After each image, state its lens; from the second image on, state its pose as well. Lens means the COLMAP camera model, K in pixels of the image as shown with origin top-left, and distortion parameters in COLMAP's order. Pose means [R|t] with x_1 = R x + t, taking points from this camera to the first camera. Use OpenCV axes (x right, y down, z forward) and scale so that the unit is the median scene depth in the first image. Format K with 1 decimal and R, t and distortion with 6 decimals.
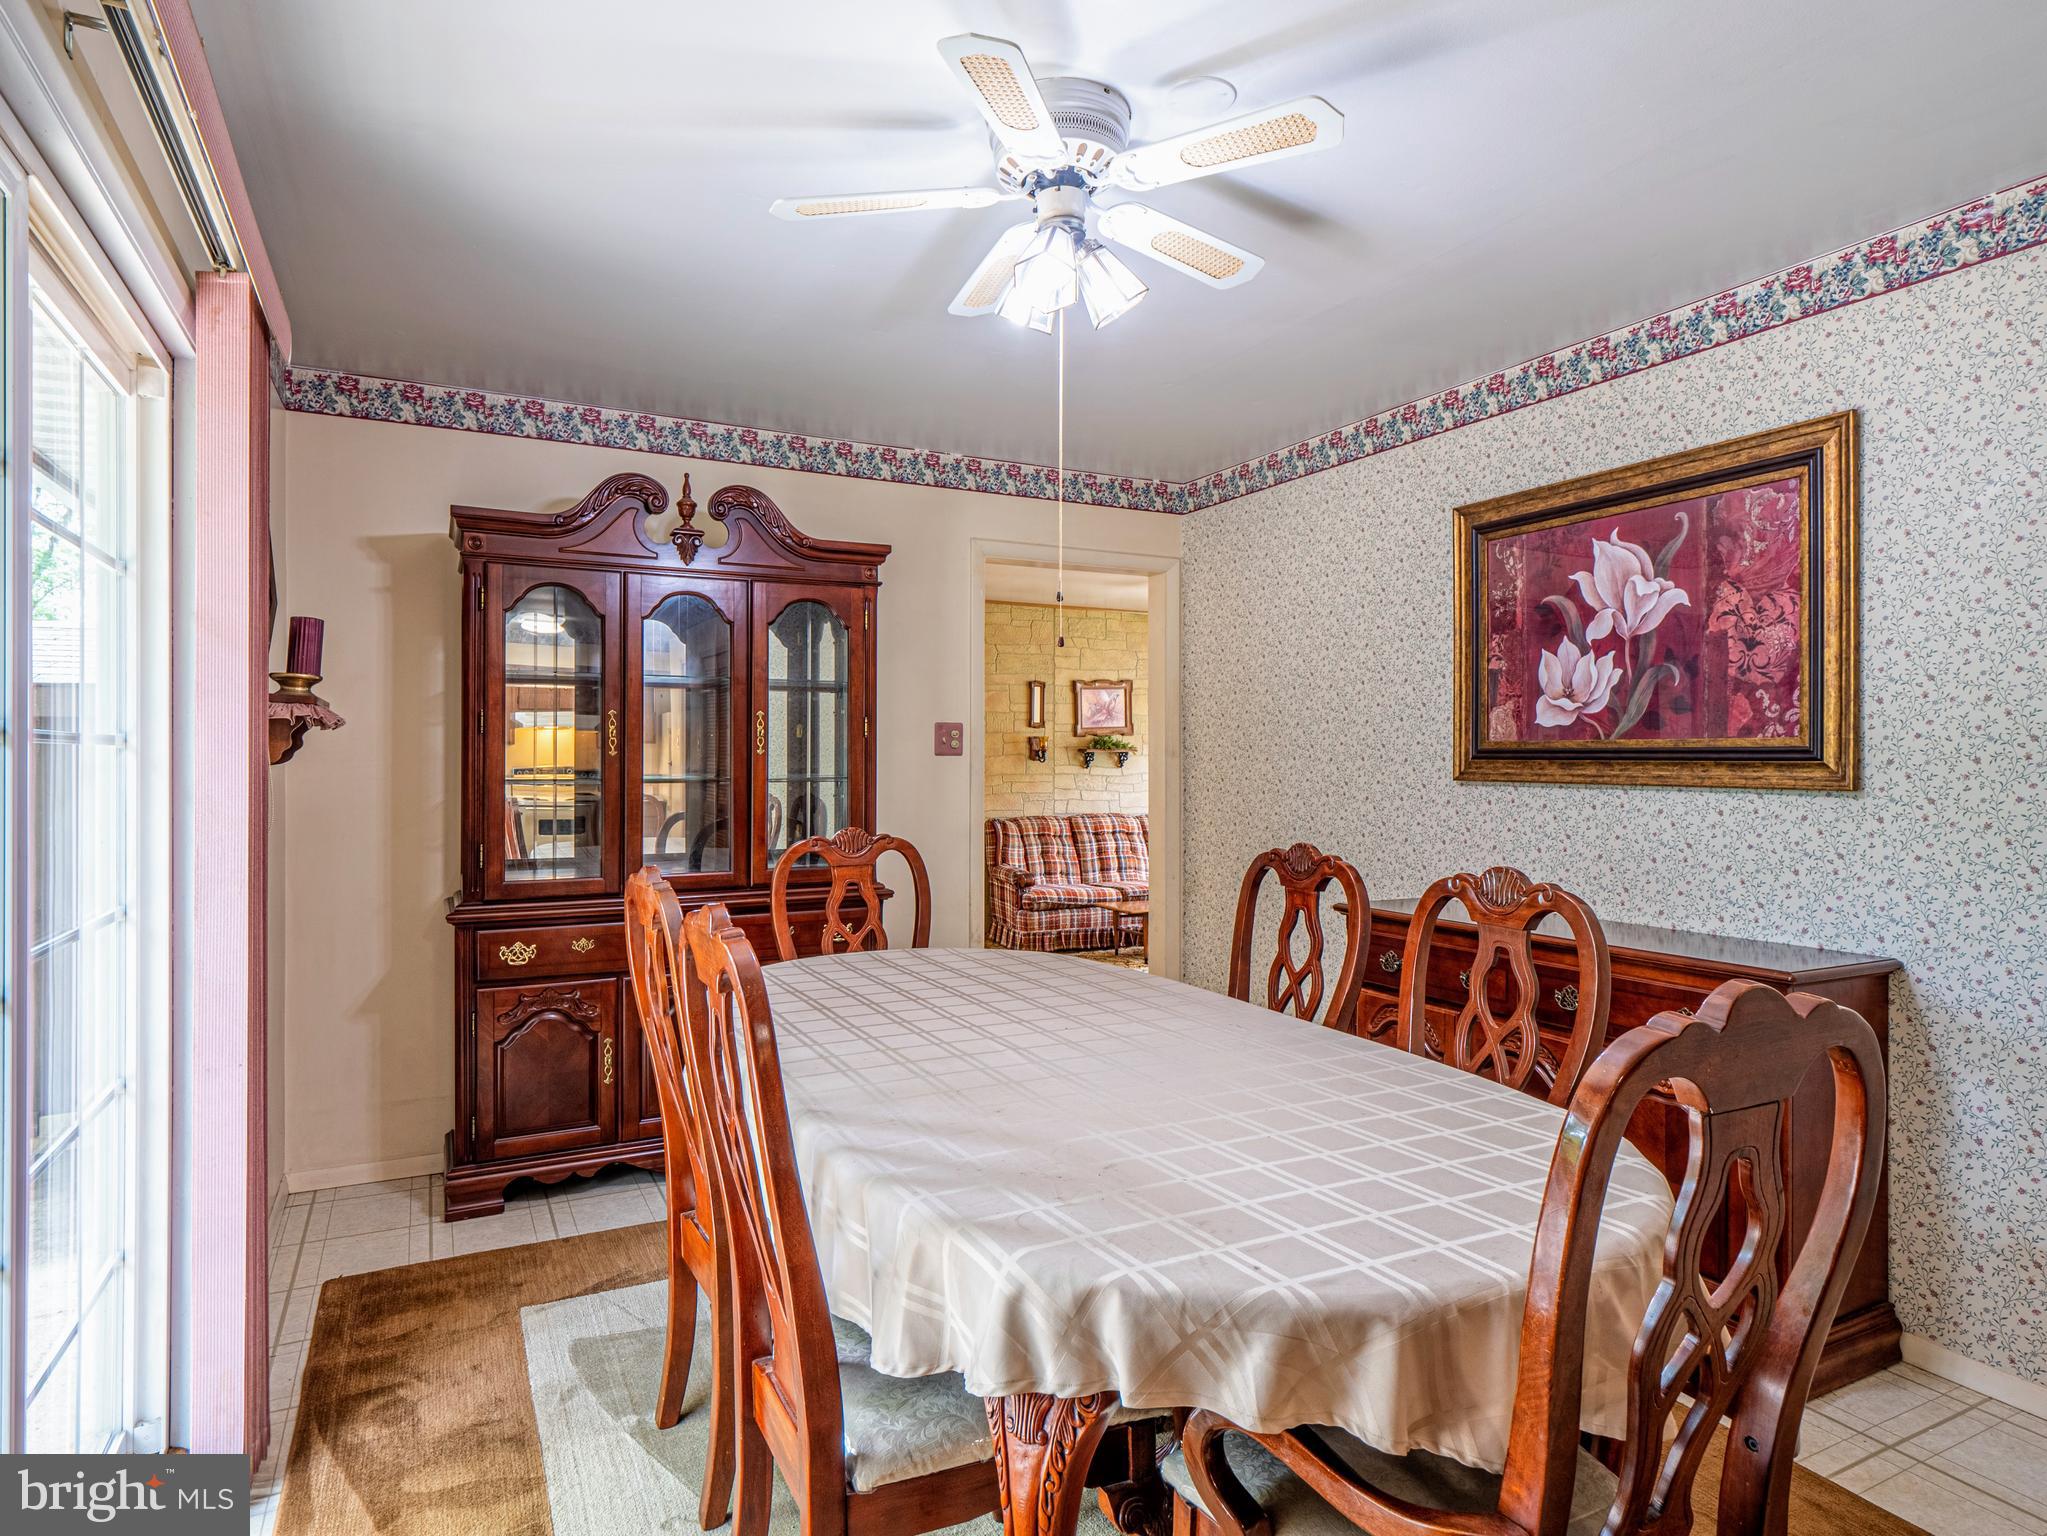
lens RADIAL K [[1176.1, 0, 1044.0], [0, 1176.1, 760.7], [0, 0, 1]] dist [0.003640, -0.002442]
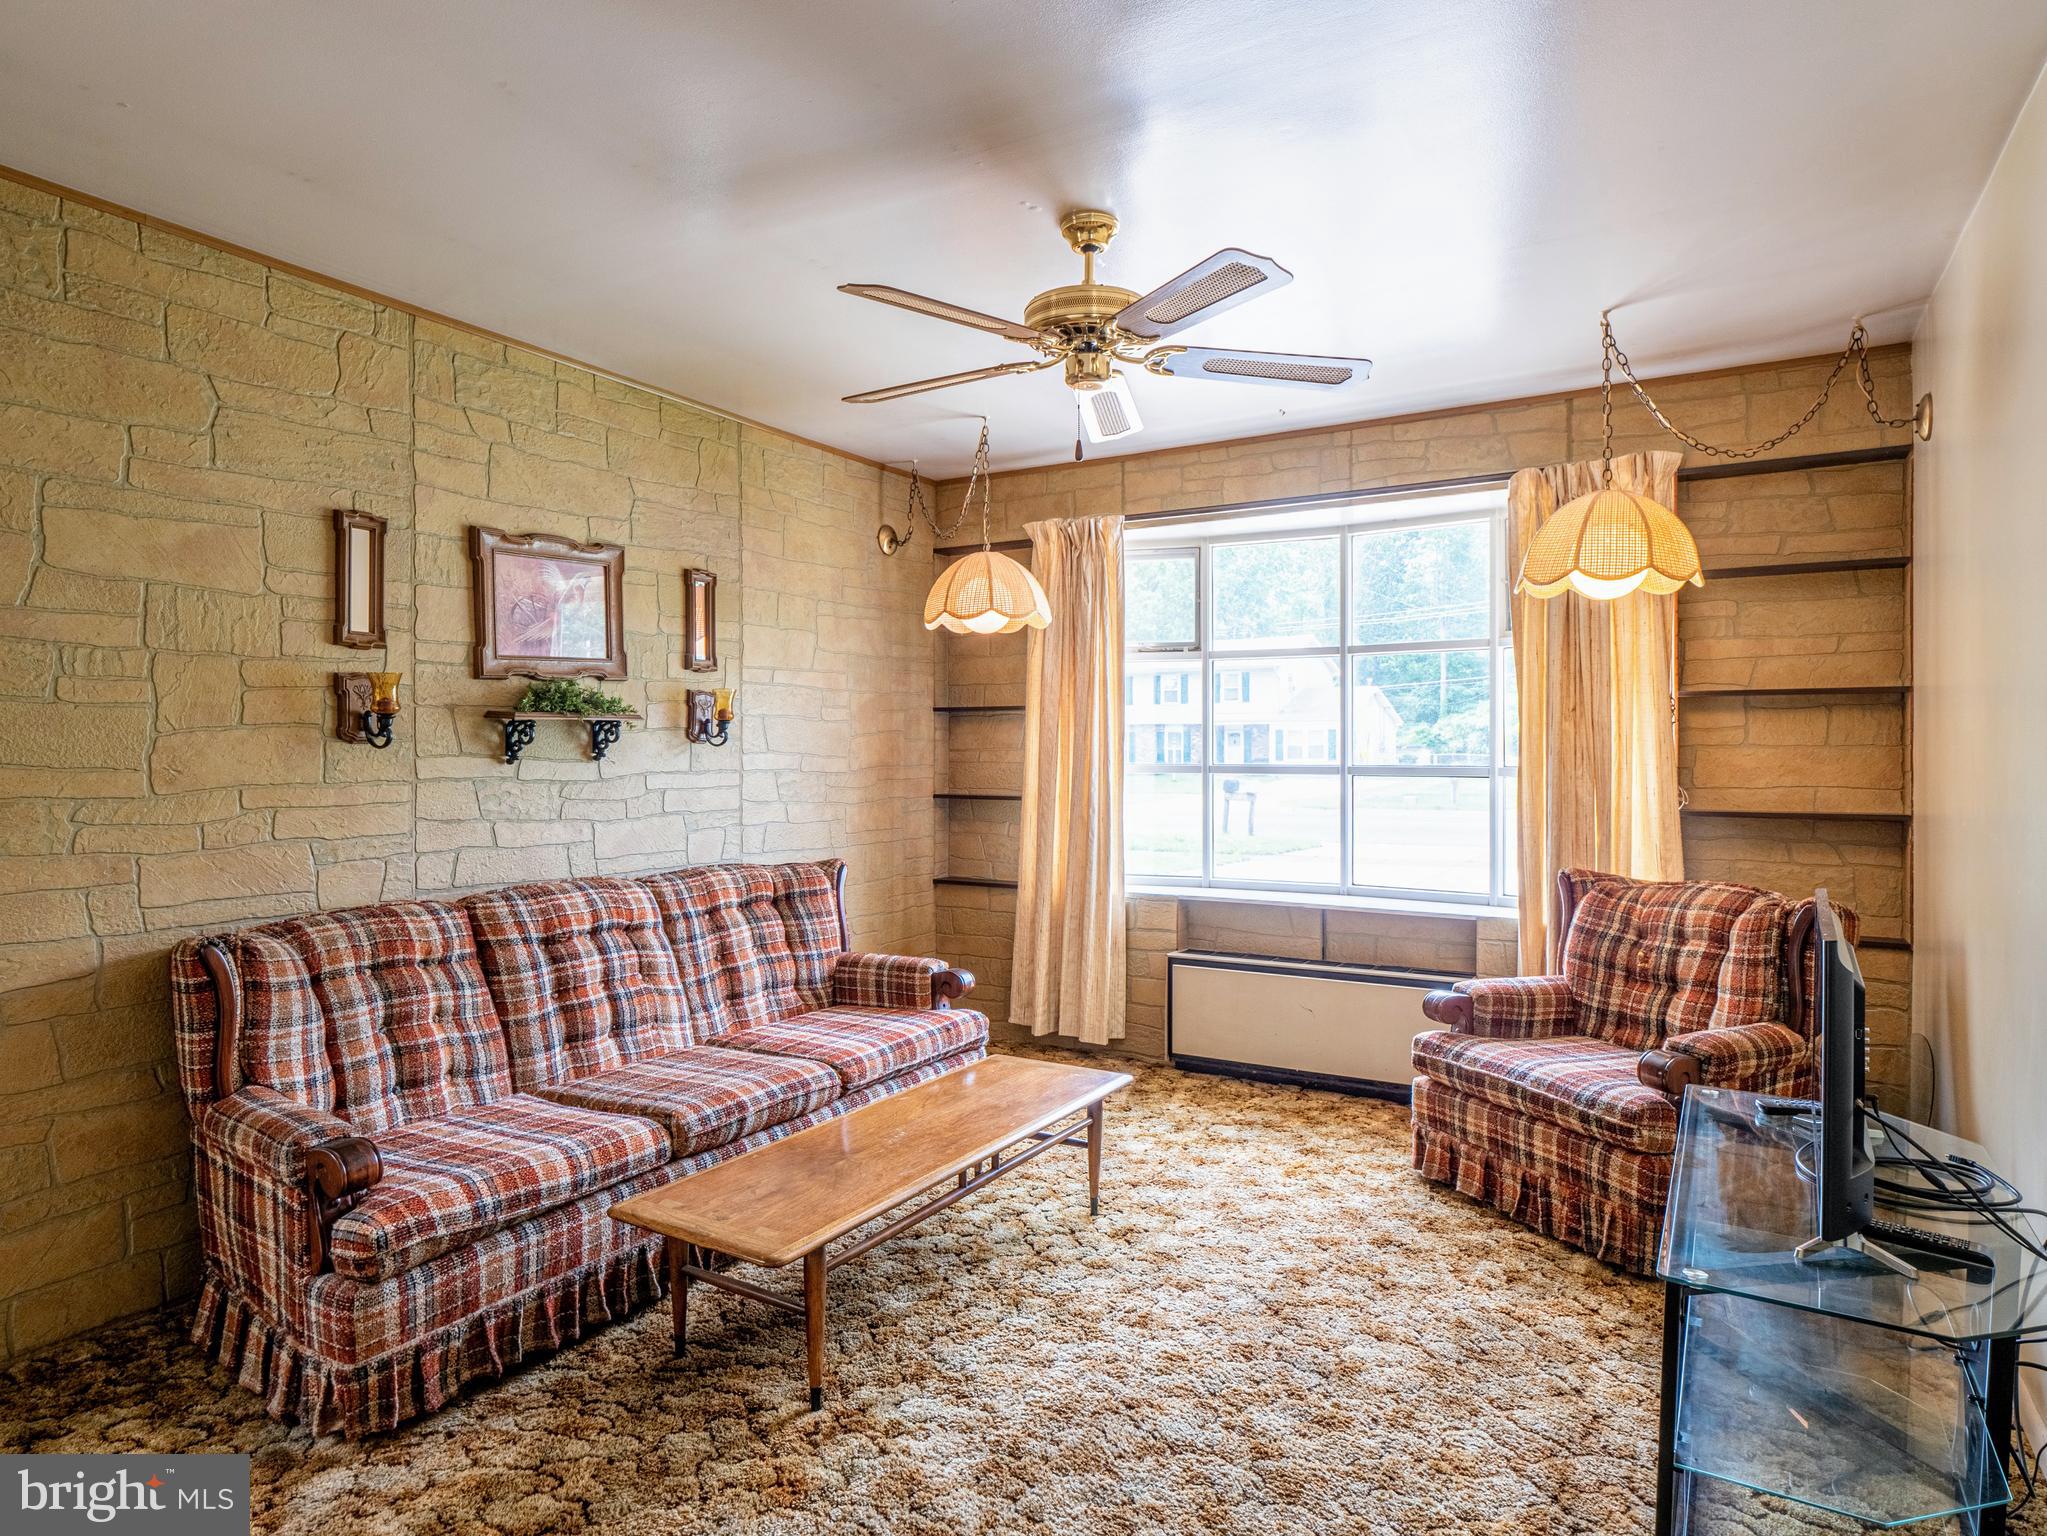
lens RADIAL K [[1176.1, 0, 1044.0], [0, 1176.1, 760.7], [0, 0, 1]] dist [0.003640, -0.002442]
pose [[0.844966, -0.007686, 0.534765, -0.021628], [-0.000962, 0.999873, 0.015892, -0.000559], [-0.534819, -0.013943, 0.844851, 0.607179]]
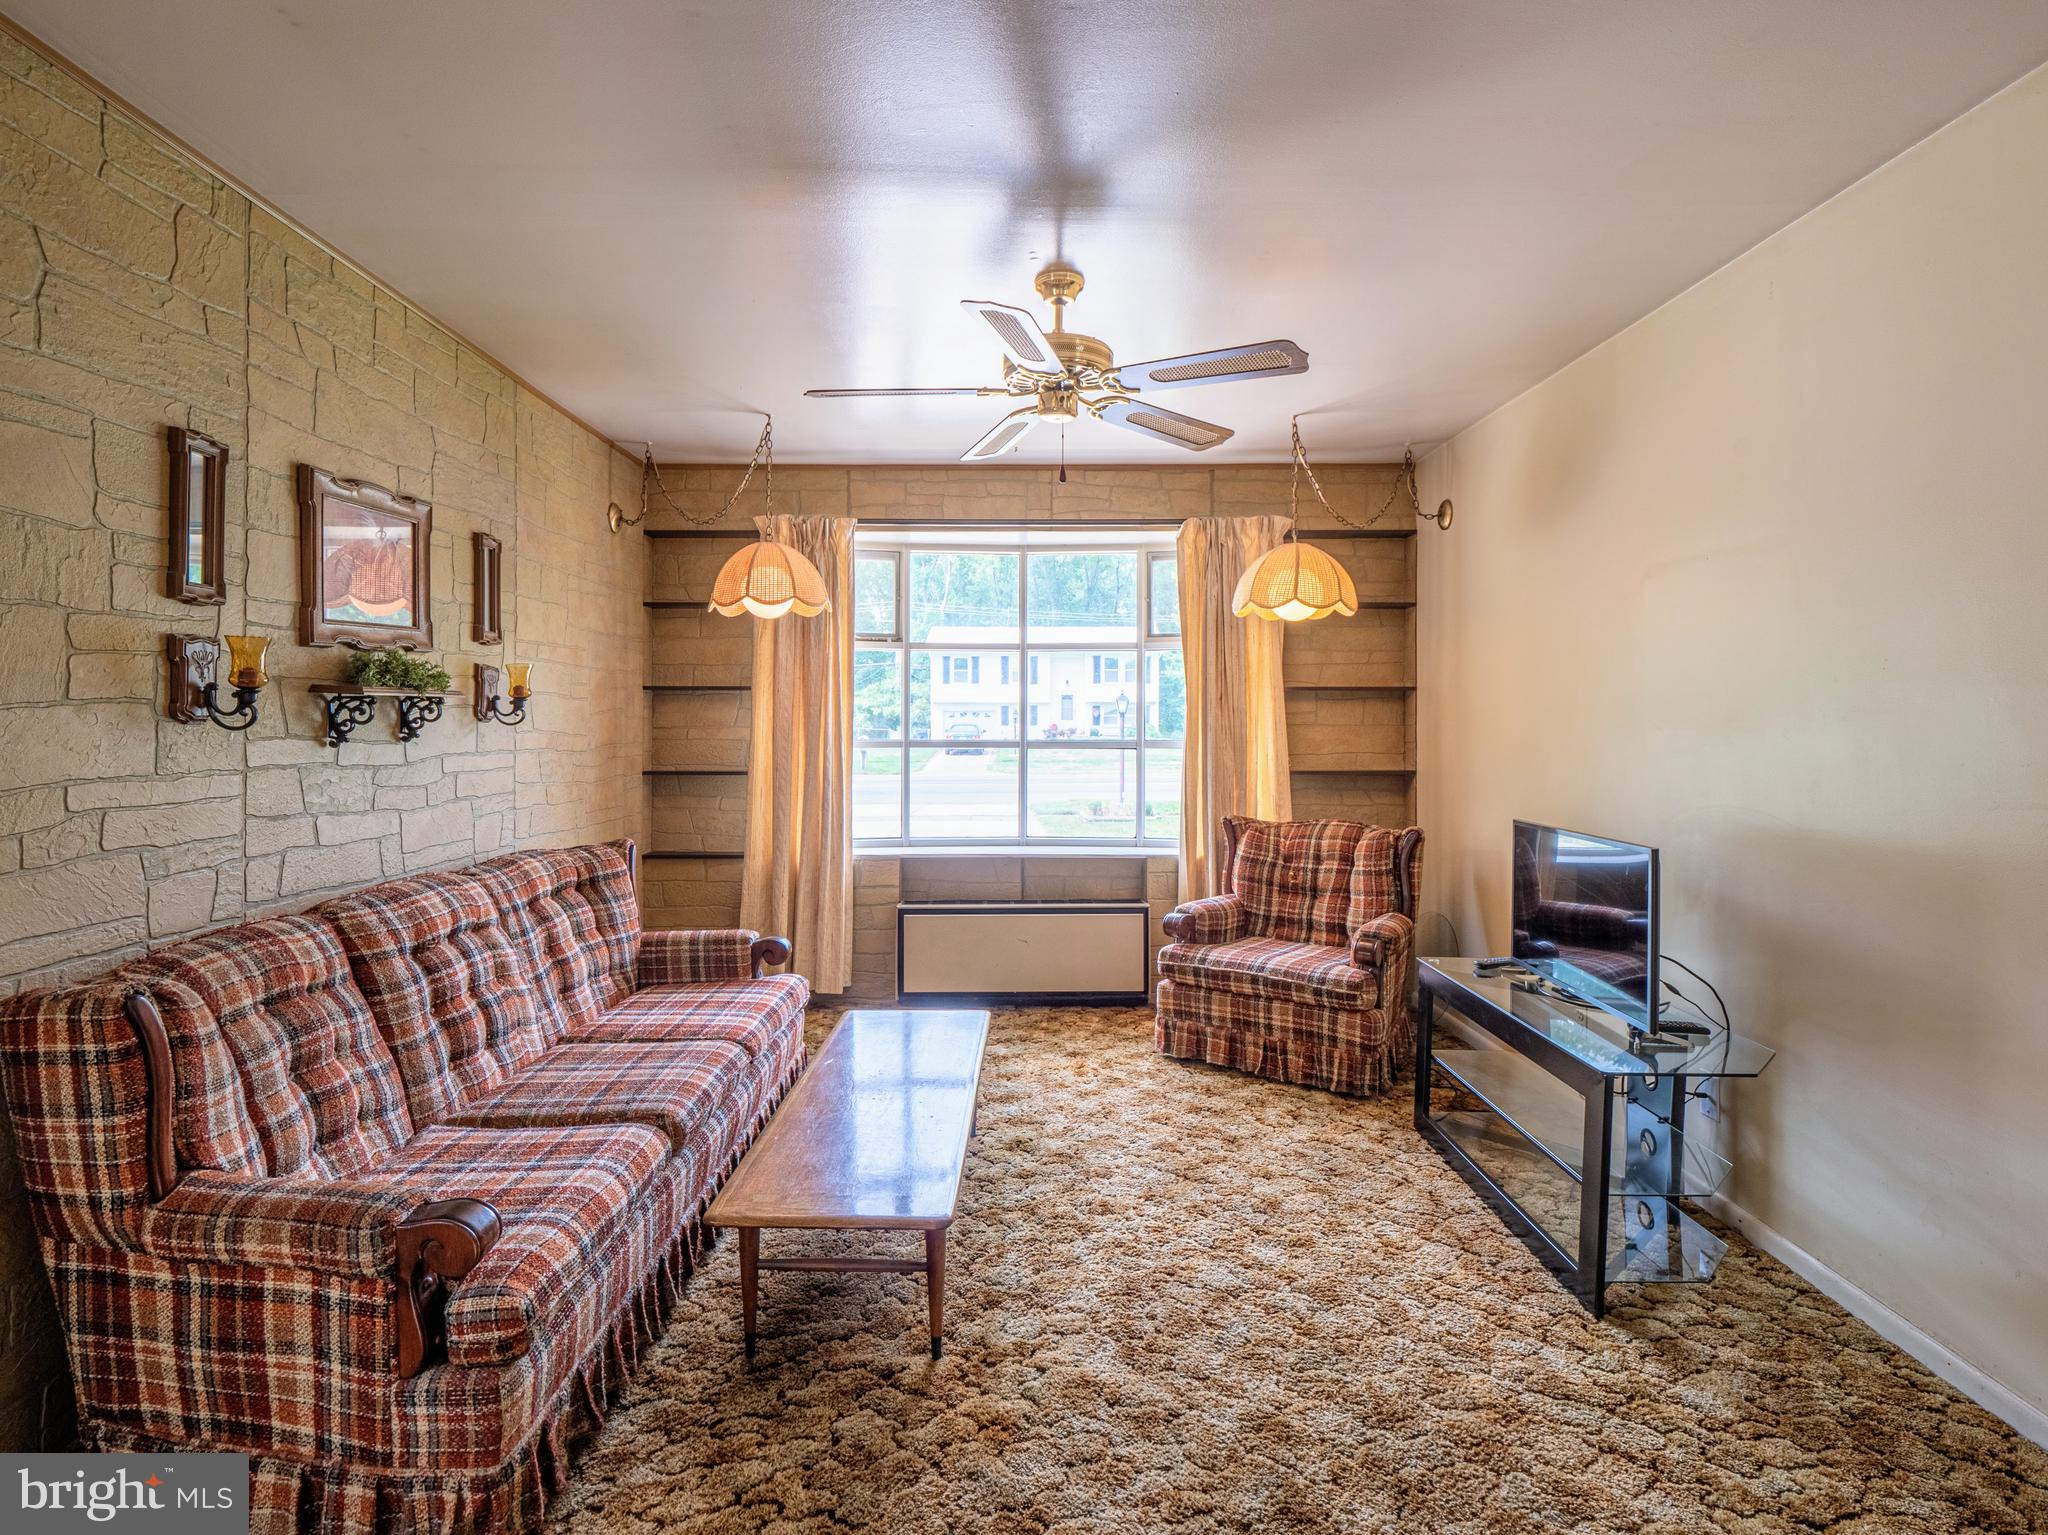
lens RADIAL K [[1019.2, 0, 1021.7], [0, 1019.2, 726.3], [0, 0, 1]] dist [-0.011718, -0.001467]
pose [[0.458684, -0.004463, 0.888588, -0.127725], [-0.004764, 0.999961, 0.007482, -0.002053], [-0.888587, -0.007665, 0.458645, 0.728108]]
